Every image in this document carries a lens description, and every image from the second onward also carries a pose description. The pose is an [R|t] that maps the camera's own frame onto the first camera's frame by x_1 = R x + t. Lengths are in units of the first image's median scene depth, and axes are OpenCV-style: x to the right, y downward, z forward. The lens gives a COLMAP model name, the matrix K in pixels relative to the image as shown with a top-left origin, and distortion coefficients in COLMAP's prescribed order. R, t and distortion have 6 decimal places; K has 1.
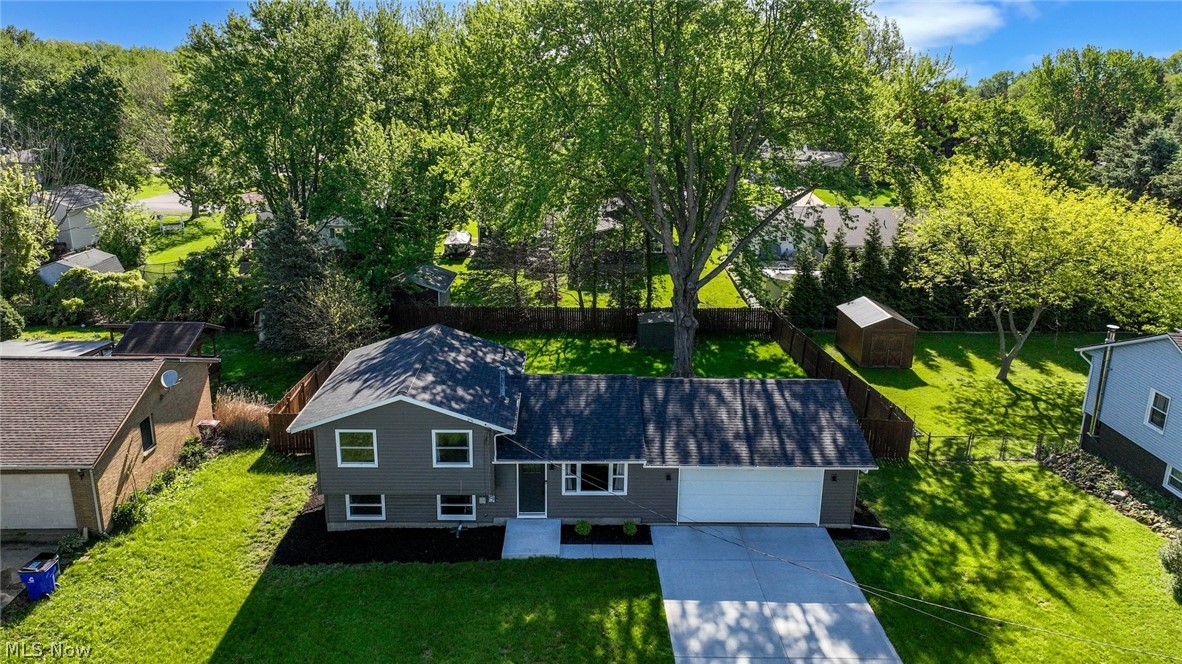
lens RADIAL K [[849.0, 0, 623.1], [0, 849.0, 330.2], [0, 0, 1]] dist [0.007598, 0.000095]
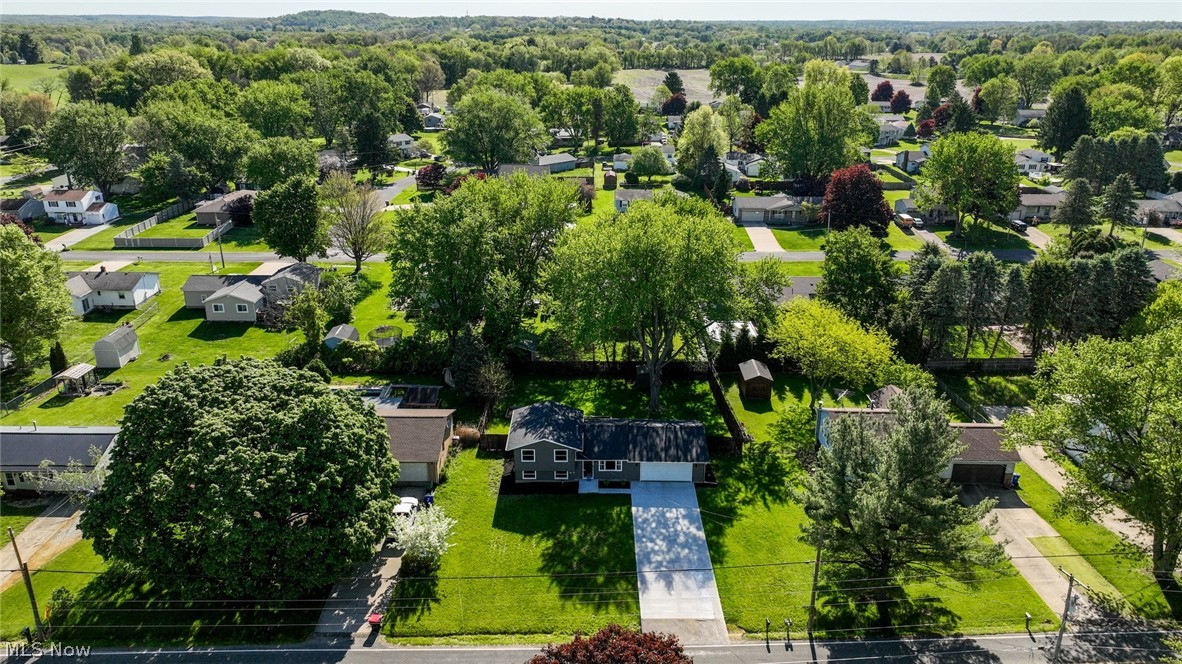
lens RADIAL K [[852.9, 0, 593.6], [0, 852.9, 285.6], [0, 0, 1]] dist [-0.002659, -0.000825]
pose [[0.997171, -0.012697, -0.074082, 0.125016], [0.014867, 0.999474, 0.028816, -0.490272], [0.073677, -0.029836, 0.996836, -1.761268]]
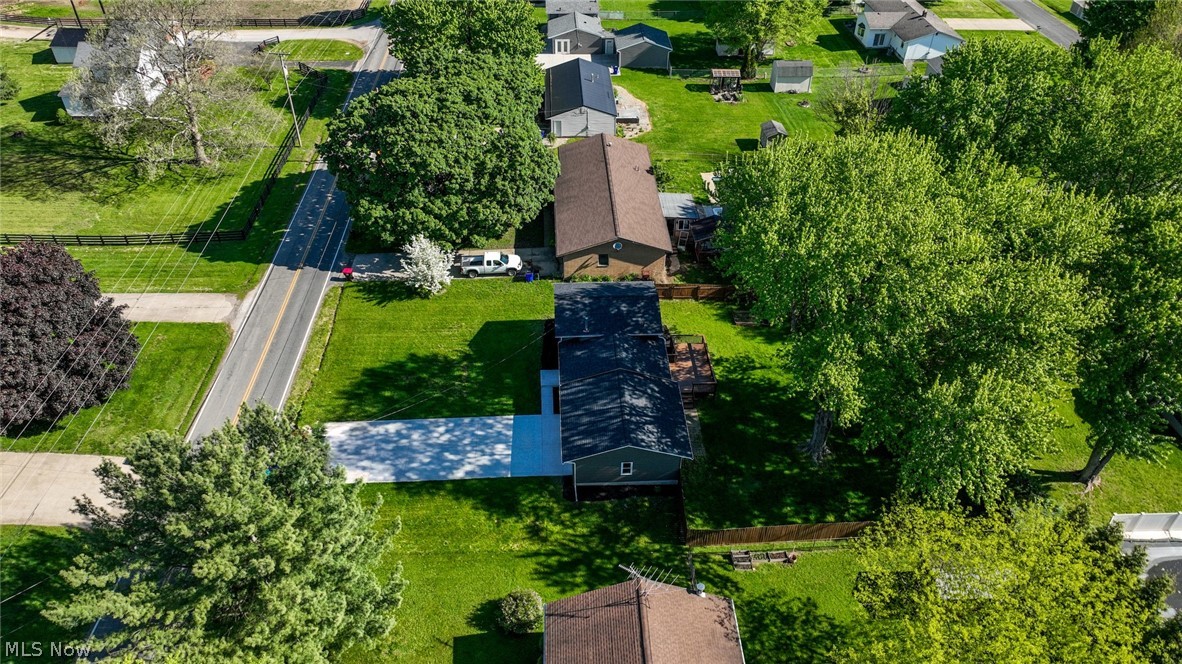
lens RADIAL K [[818.5, 0, 591.0], [0, 818.5, 332.0], [0, 0, 1]] dist [0.008118, 0.000502]
pose [[-0.008816, 0.600917, -0.799263, 1.642962], [-0.280383, 0.765744, 0.578810, -1.216226], [0.959848, 0.229203, 0.161736, 0.631752]]
